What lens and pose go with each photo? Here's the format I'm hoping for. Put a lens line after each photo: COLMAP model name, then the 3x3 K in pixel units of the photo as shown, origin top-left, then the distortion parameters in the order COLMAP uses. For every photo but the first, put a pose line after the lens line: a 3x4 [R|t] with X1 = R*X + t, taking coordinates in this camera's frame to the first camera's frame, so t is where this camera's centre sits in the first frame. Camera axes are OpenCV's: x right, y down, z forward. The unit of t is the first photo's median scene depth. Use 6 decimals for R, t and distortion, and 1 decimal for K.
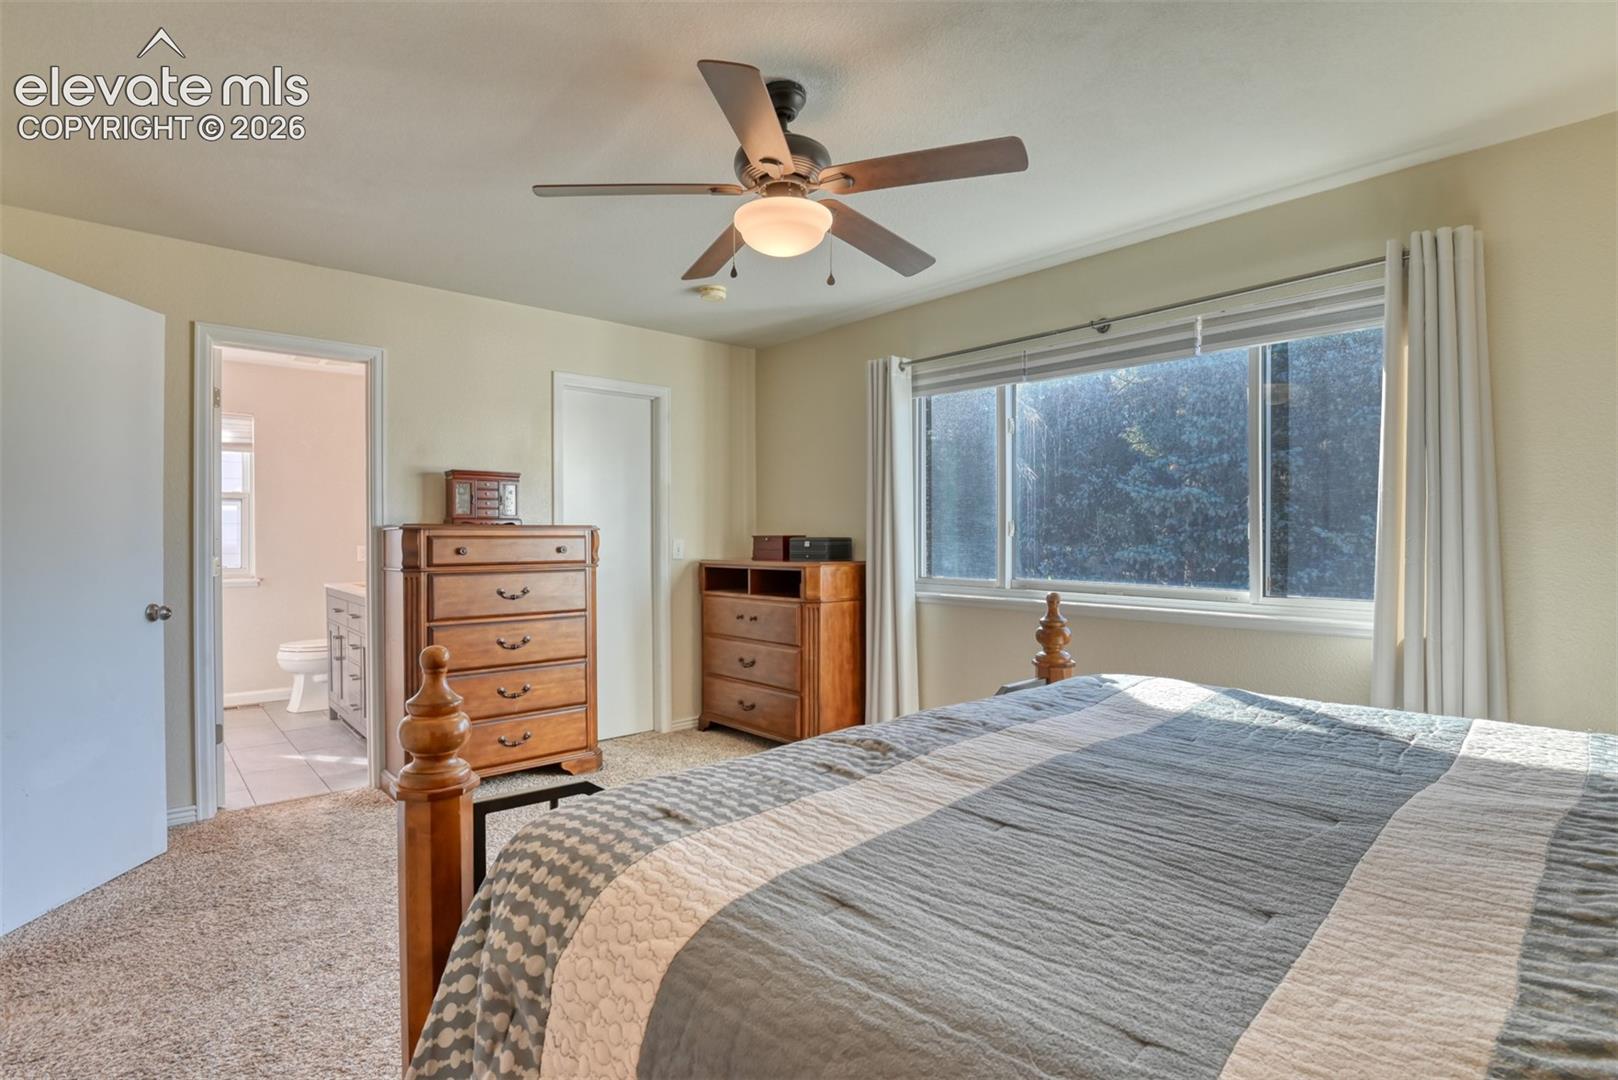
lens RADIAL K [[793.8, 0, 806.9], [0, 793.8, 545.2], [0, 0, 1]] dist [-0.025215, 0.000129]
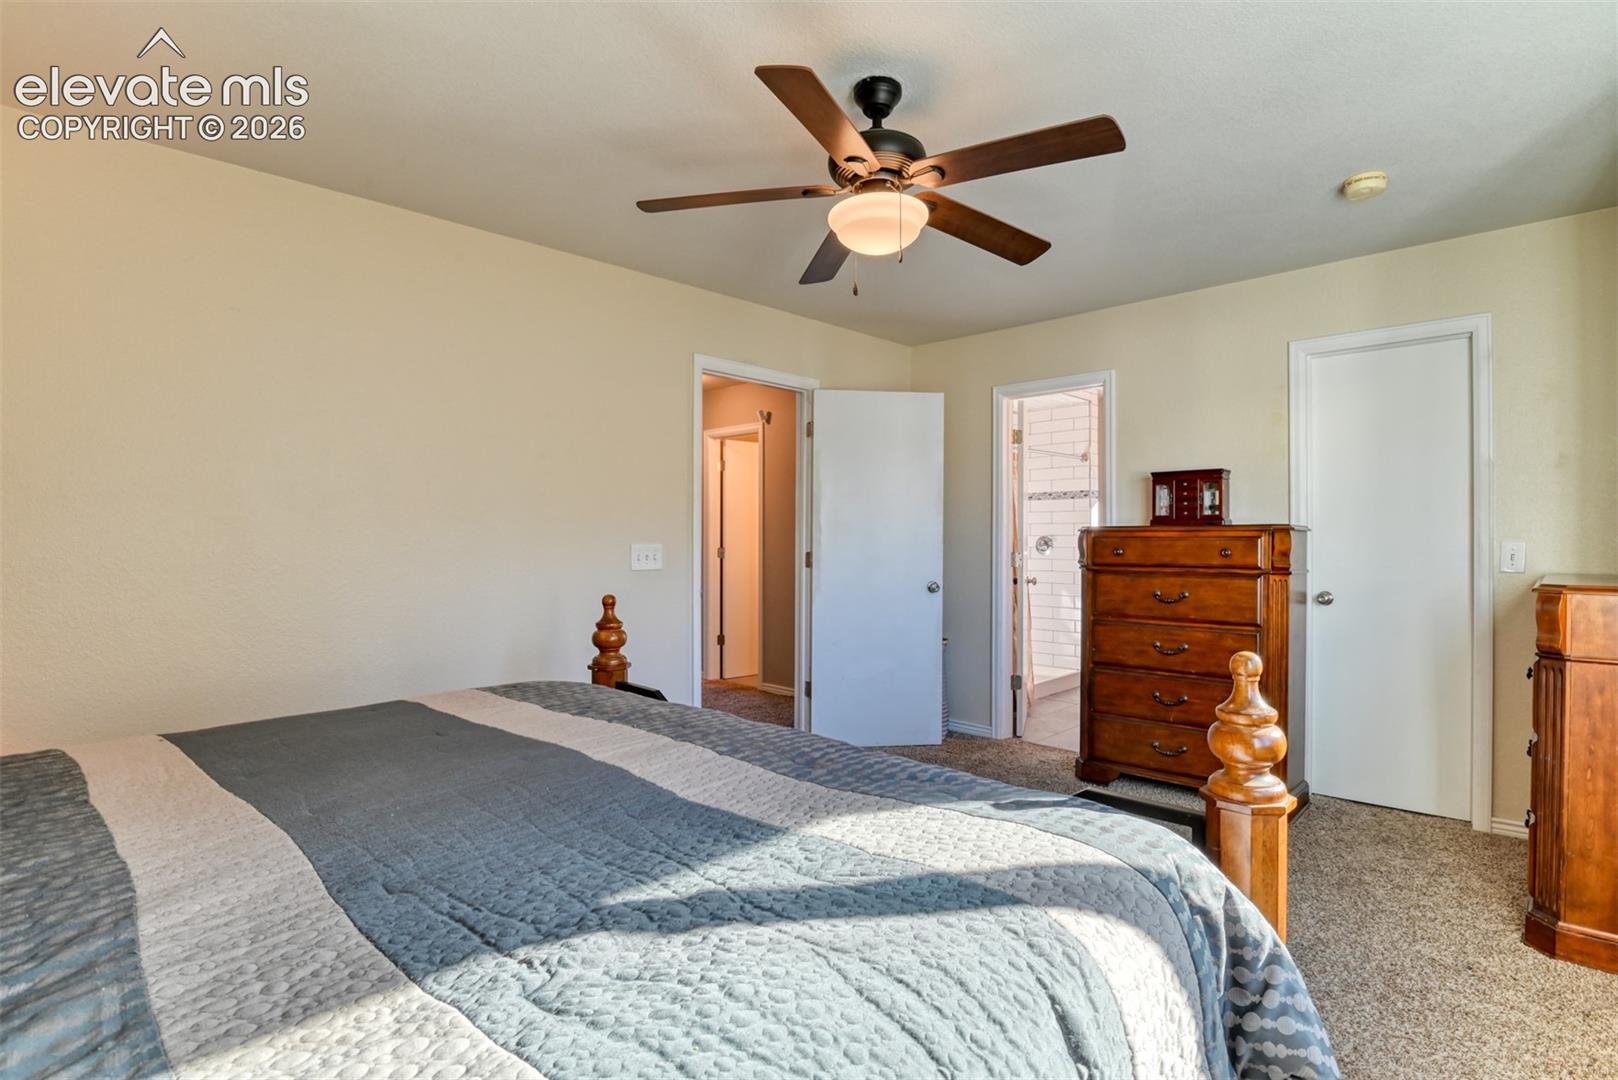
lens RADIAL K [[793.8, 0, 810.6], [0, 793.8, 533.4], [0, 0, 1]] dist [-0.025215, 0.000129]
pose [[0.058467, -0.006700, -0.998267, 0.578898], [-0.008880, 0.999934, -0.007231, -0.005739], [0.998250, 0.009287, 0.058404, 0.519867]]
